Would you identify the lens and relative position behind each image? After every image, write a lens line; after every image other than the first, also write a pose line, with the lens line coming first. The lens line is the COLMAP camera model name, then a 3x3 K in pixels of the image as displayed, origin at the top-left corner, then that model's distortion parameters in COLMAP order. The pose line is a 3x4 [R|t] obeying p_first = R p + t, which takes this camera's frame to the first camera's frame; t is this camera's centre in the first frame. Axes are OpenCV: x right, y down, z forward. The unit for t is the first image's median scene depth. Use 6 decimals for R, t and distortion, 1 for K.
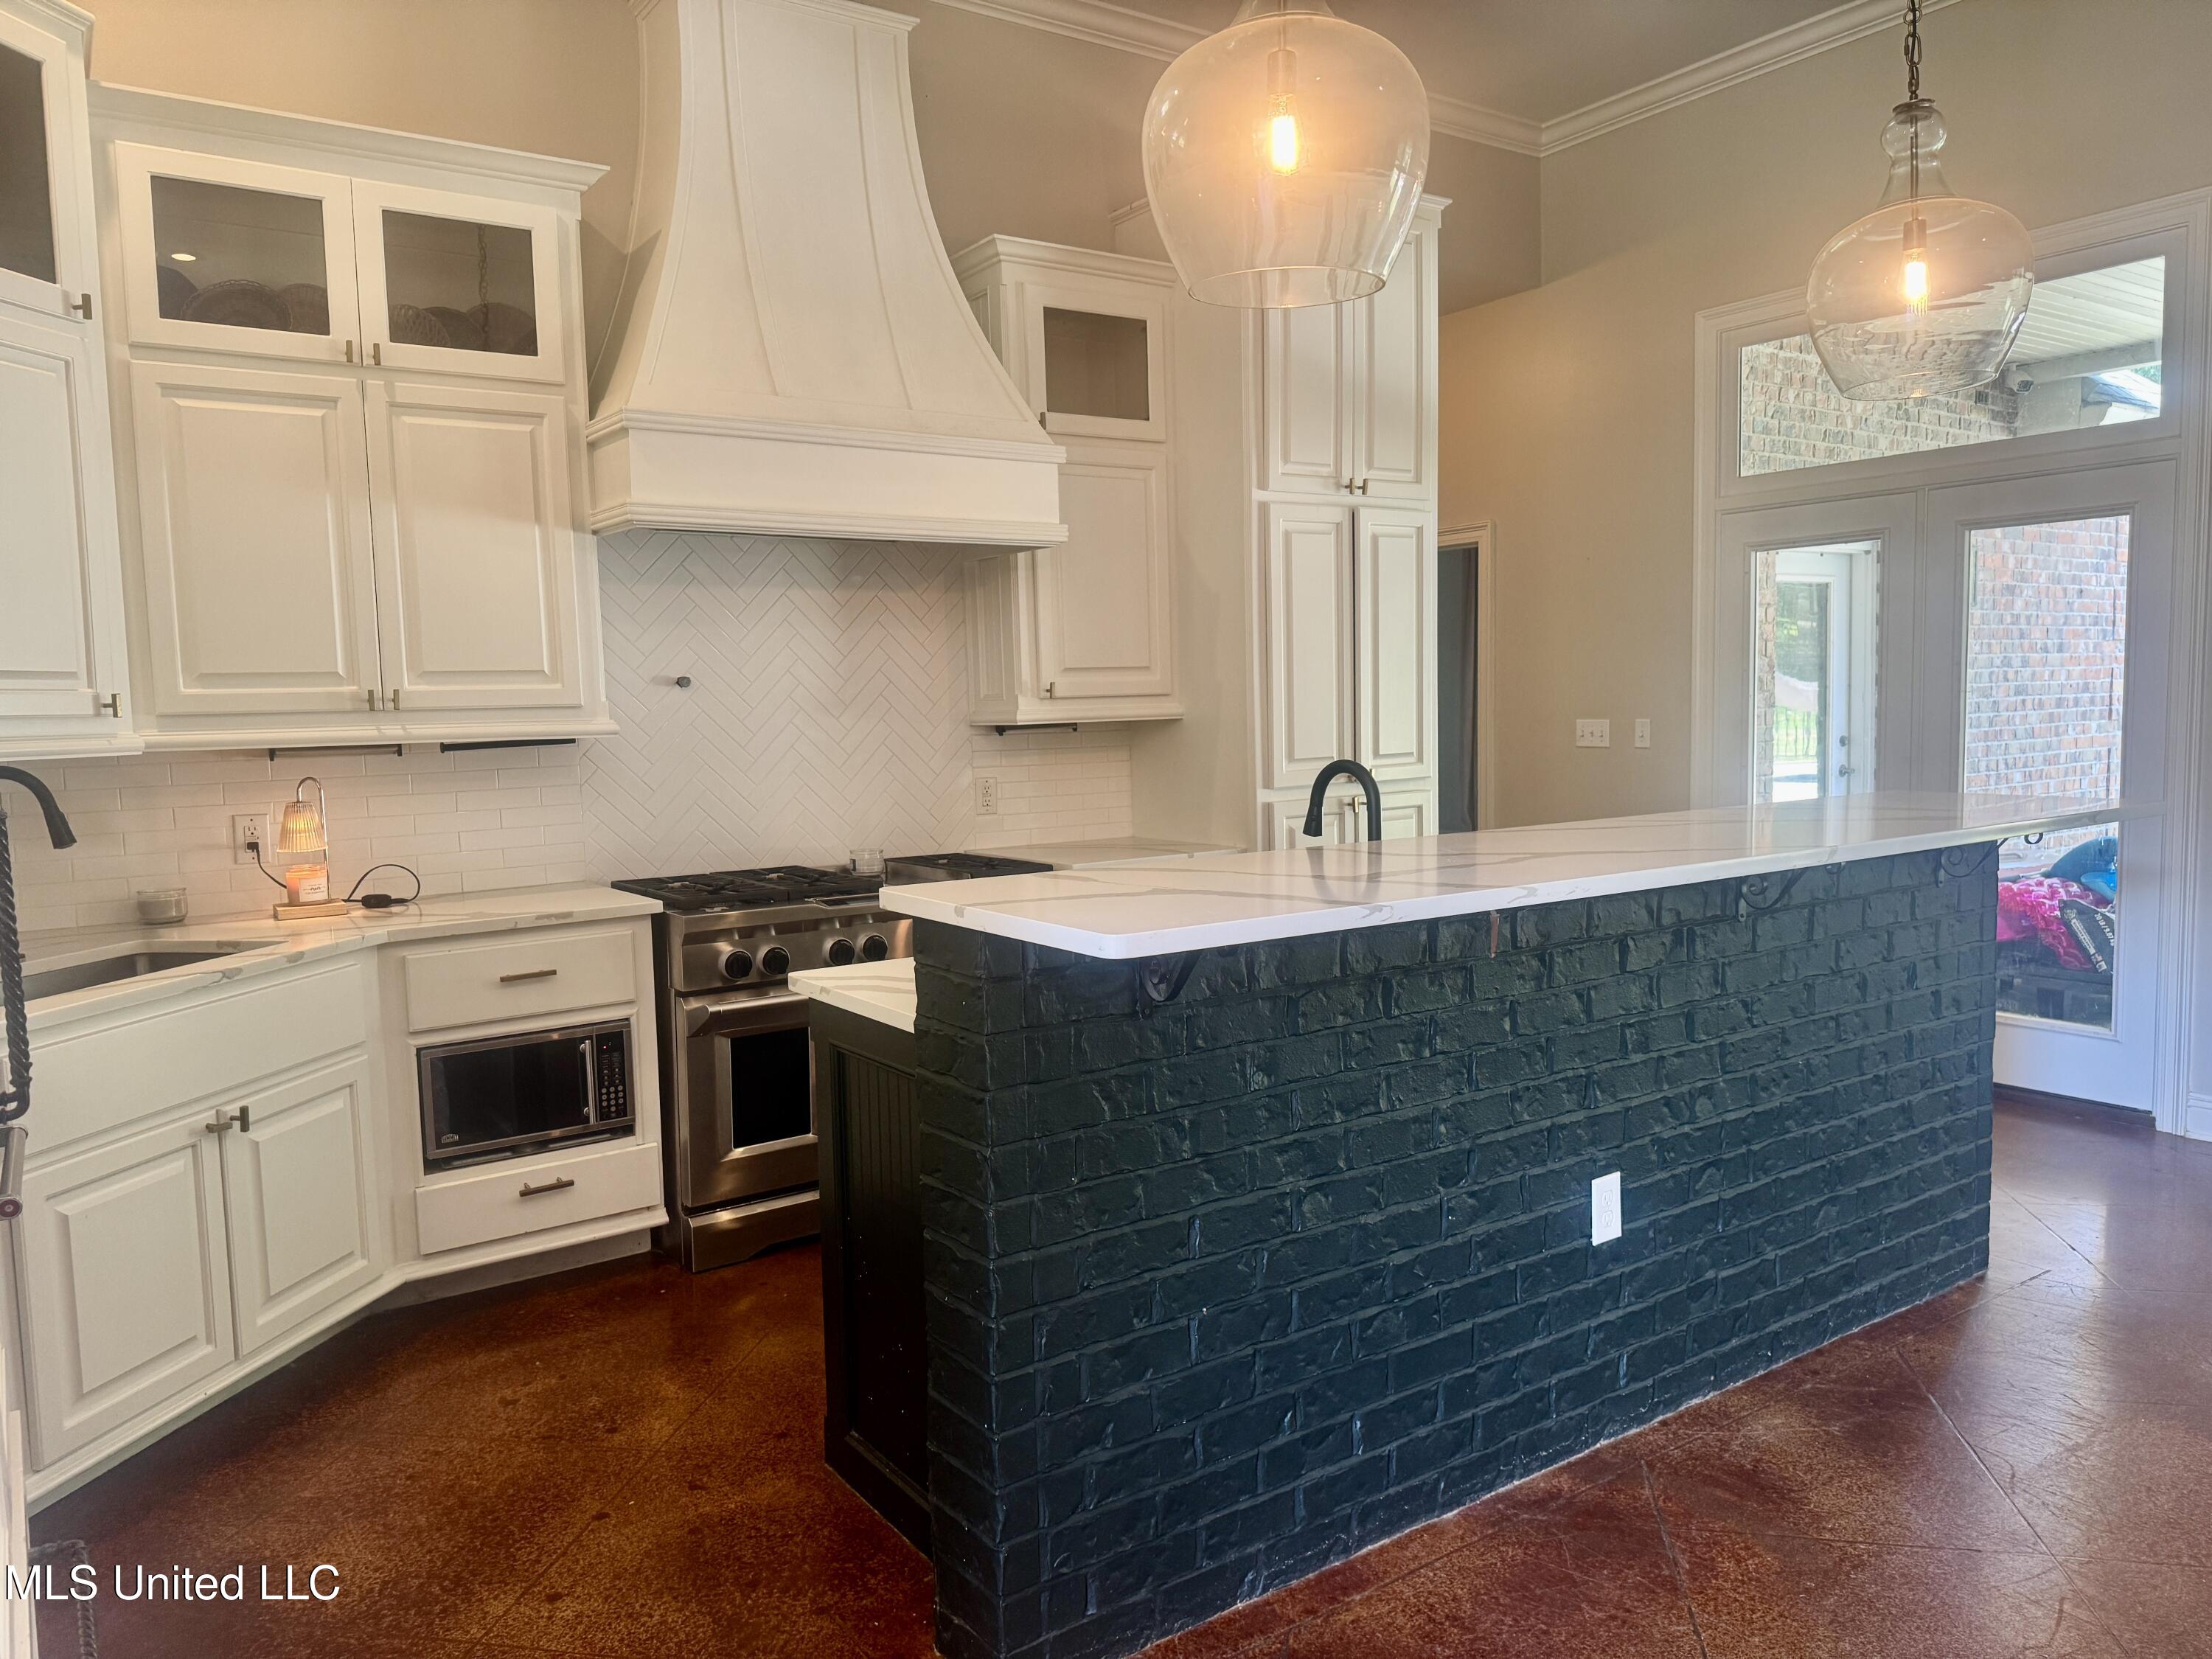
lens RADIAL K [[1546.9, 0, 1102.7], [0, 1546.9, 834.5], [0, 0, 1]] dist [0.064179, -0.081999]
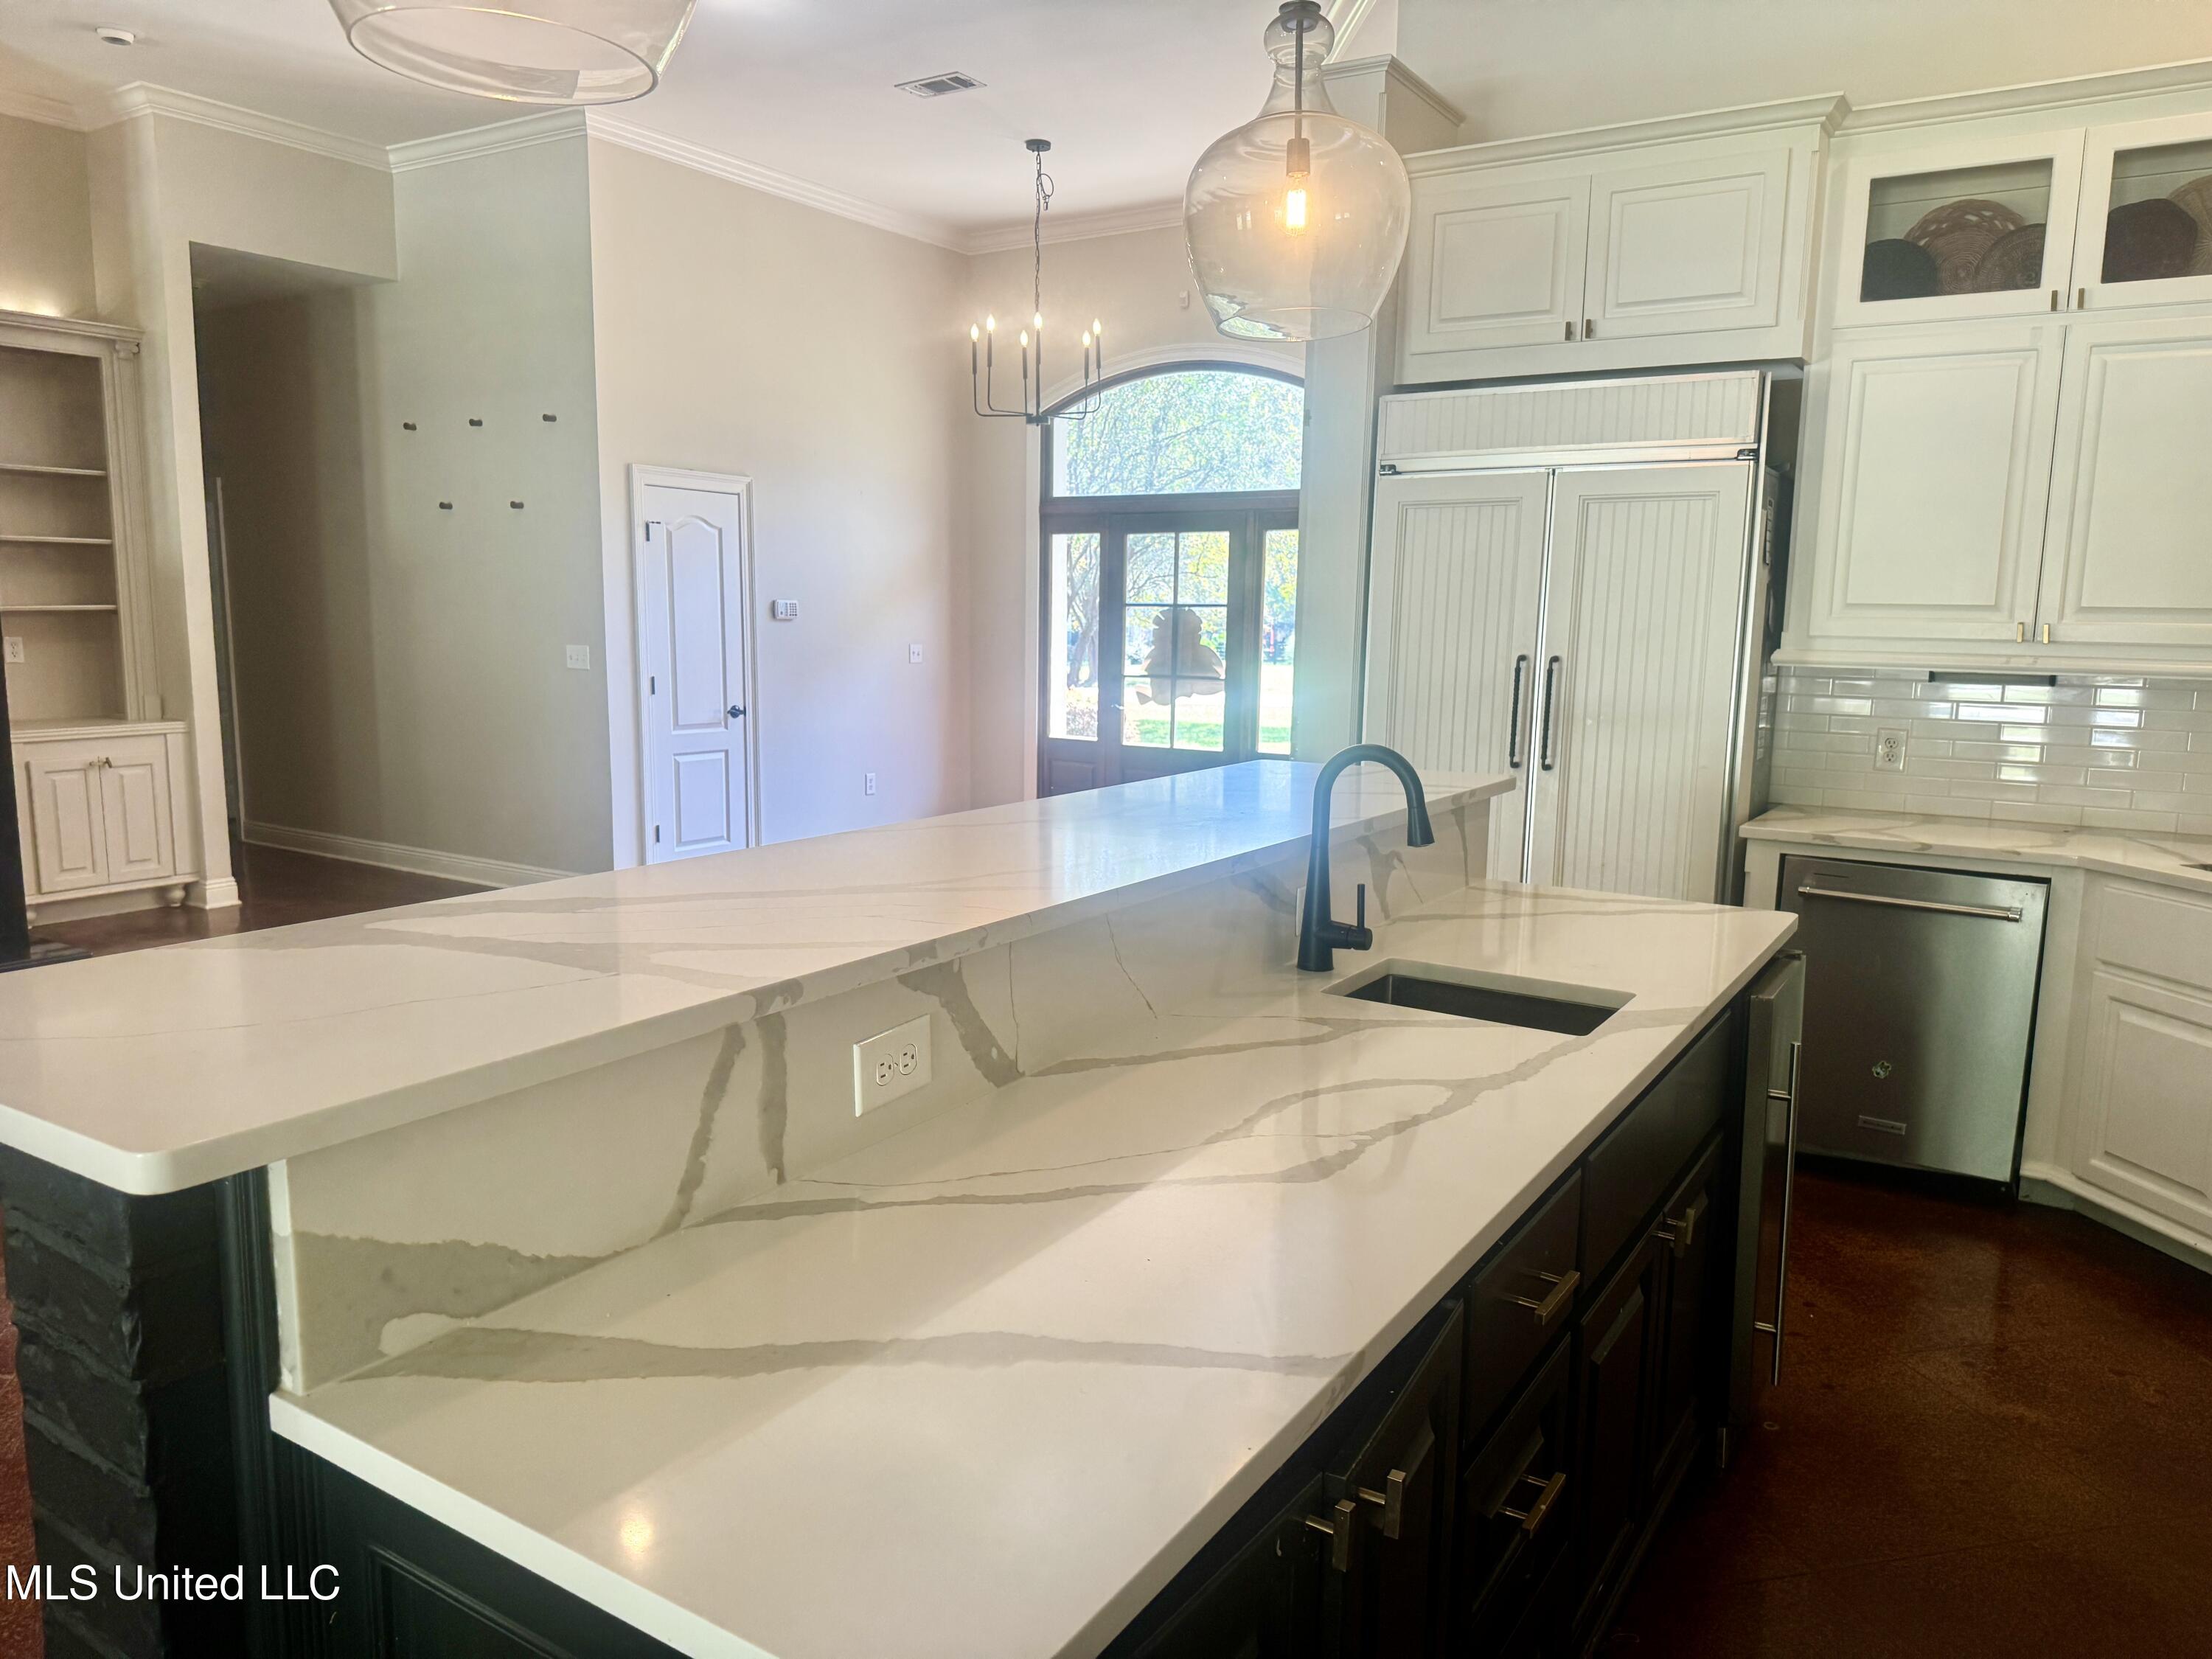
lens RADIAL K [[1546.9, 0, 1098.2], [0, 1546.9, 845.2], [0, 0, 1]] dist [0.064179, -0.081999]
pose [[-0.926439, 0.063285, -0.371087, 0.464757], [-0.029998, 0.970222, 0.240353, -0.143223], [0.375247, 0.233805, -0.896953, 1.323938]]
